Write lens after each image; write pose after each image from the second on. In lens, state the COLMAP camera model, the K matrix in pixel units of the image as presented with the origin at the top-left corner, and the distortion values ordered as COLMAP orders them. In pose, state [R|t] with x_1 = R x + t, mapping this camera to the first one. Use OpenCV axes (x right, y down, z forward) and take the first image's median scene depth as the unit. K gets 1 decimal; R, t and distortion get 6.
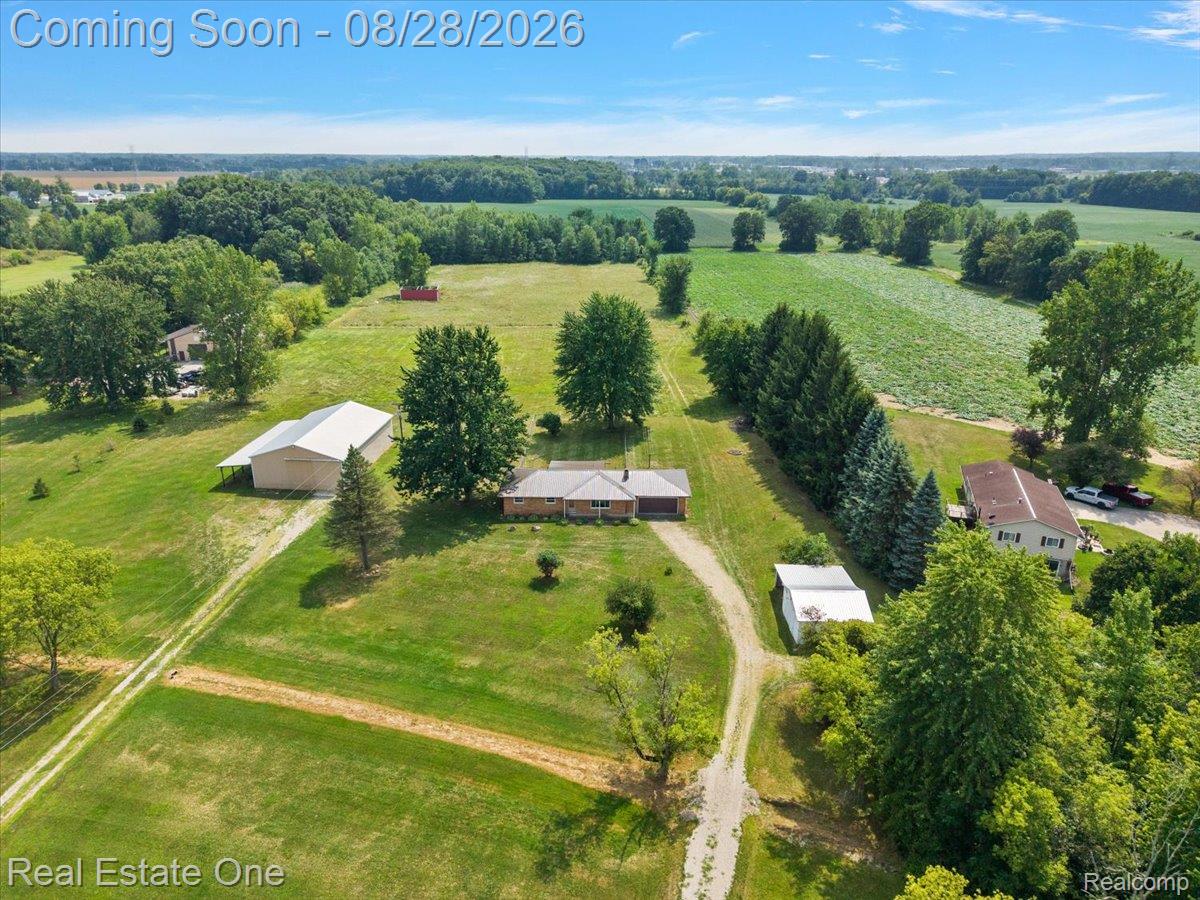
lens RADIAL K [[819.3, 0, 600.0], [0, 819.3, 450.0], [0, 0, 1]] dist [-0.006227, -0.004558]
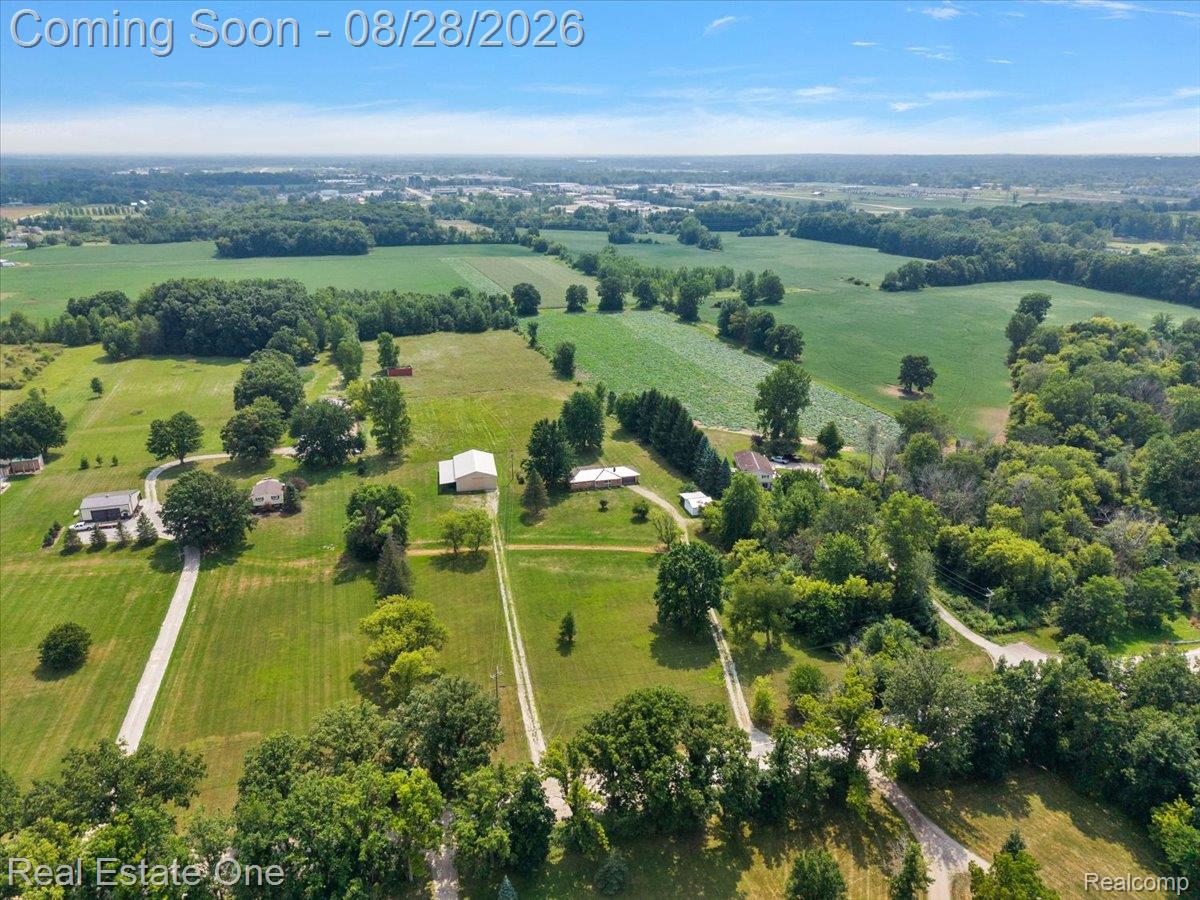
lens RADIAL K [[819.3, 0, 600.0], [0, 819.3, 450.0], [0, 0, 1]] dist [-0.006227, -0.004558]
pose [[0.959867, -0.096470, 0.263340, -0.573961], [0.095254, 0.995301, 0.017414, -0.066490], [-0.263782, 0.008369, 0.964546, -1.233601]]
